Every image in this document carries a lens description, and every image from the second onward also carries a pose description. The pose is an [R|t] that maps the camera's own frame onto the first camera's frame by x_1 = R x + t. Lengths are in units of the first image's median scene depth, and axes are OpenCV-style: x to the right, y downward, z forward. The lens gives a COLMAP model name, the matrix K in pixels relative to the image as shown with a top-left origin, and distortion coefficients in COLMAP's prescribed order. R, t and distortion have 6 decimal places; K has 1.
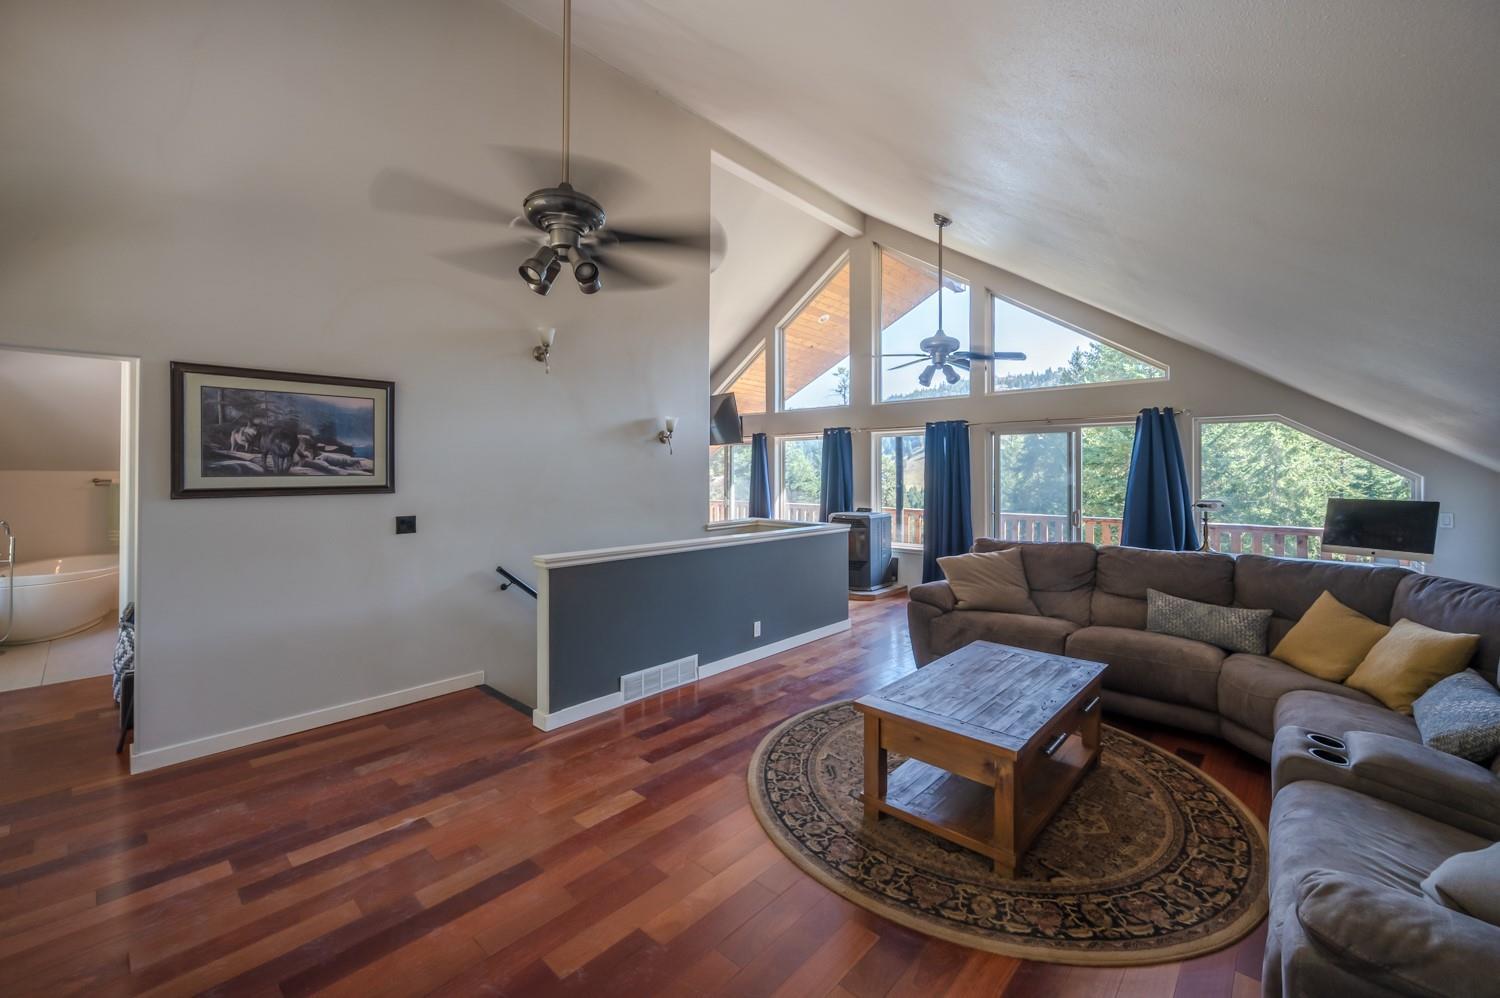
lens RADIAL K [[601.7, 0, 766.9], [0, 601.7, 470.7], [0, 0, 1]] dist [0.000564, 0.000137]
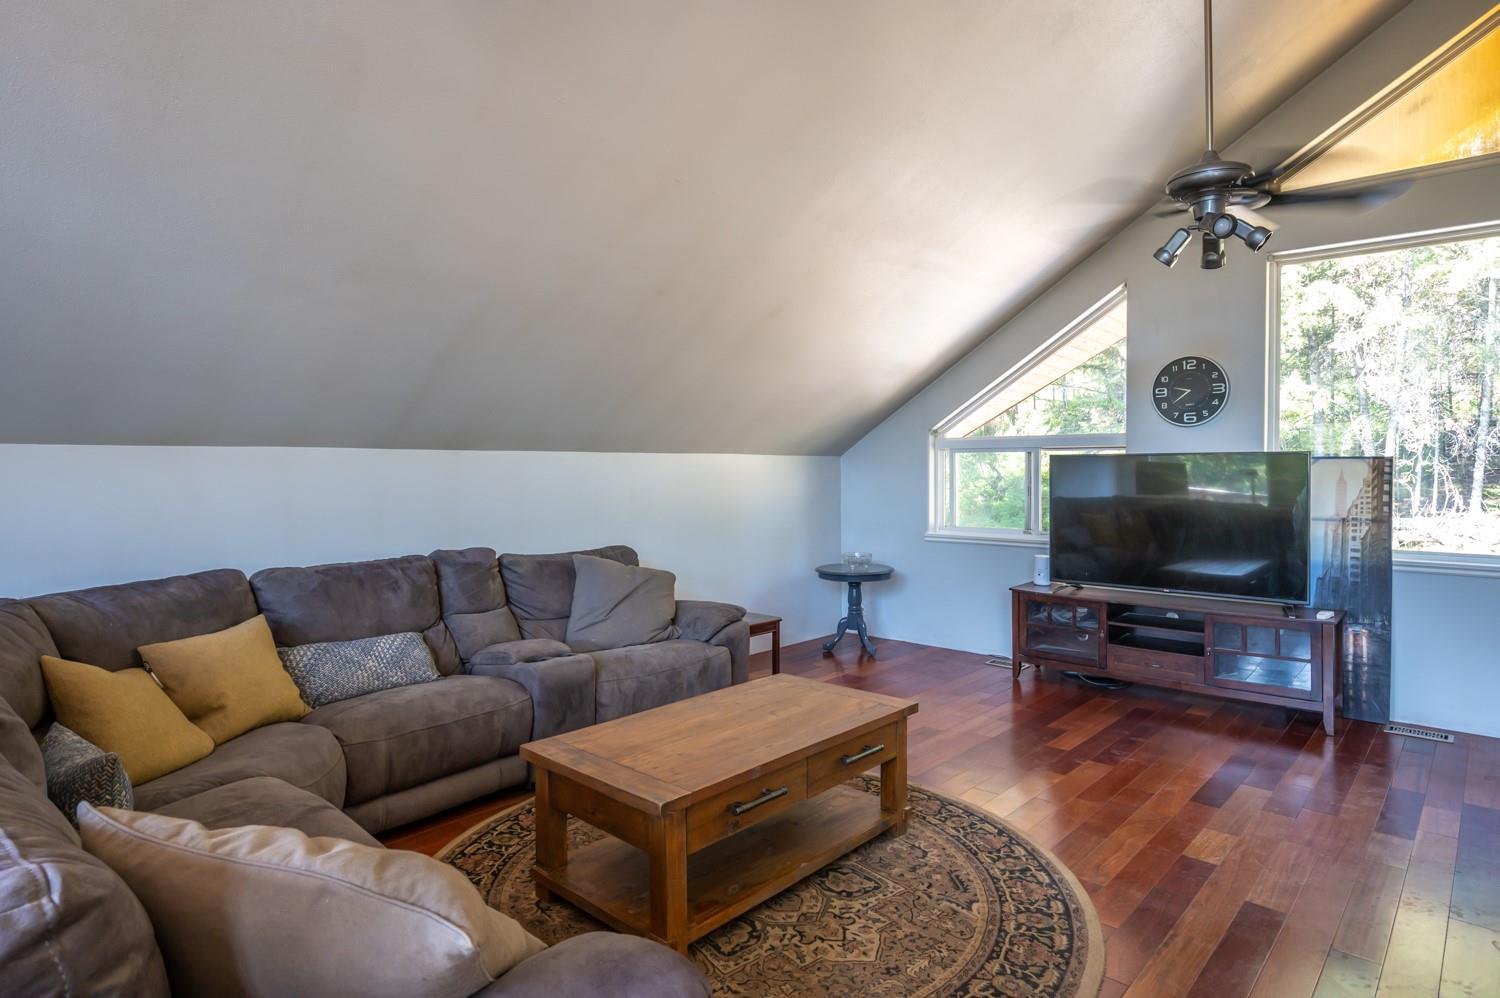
lens RADIAL K [[826.9, 0, 750.2], [0, 826.9, 469.8], [0, 0, 1]] dist [-0.000075, -0.000444]
pose [[-0.999965, -0.000392, 0.008302, 0.312560], [-0.000419, 0.999994, -0.003314, 0.036504], [-0.008301, -0.003318, -0.999960, 1.816902]]
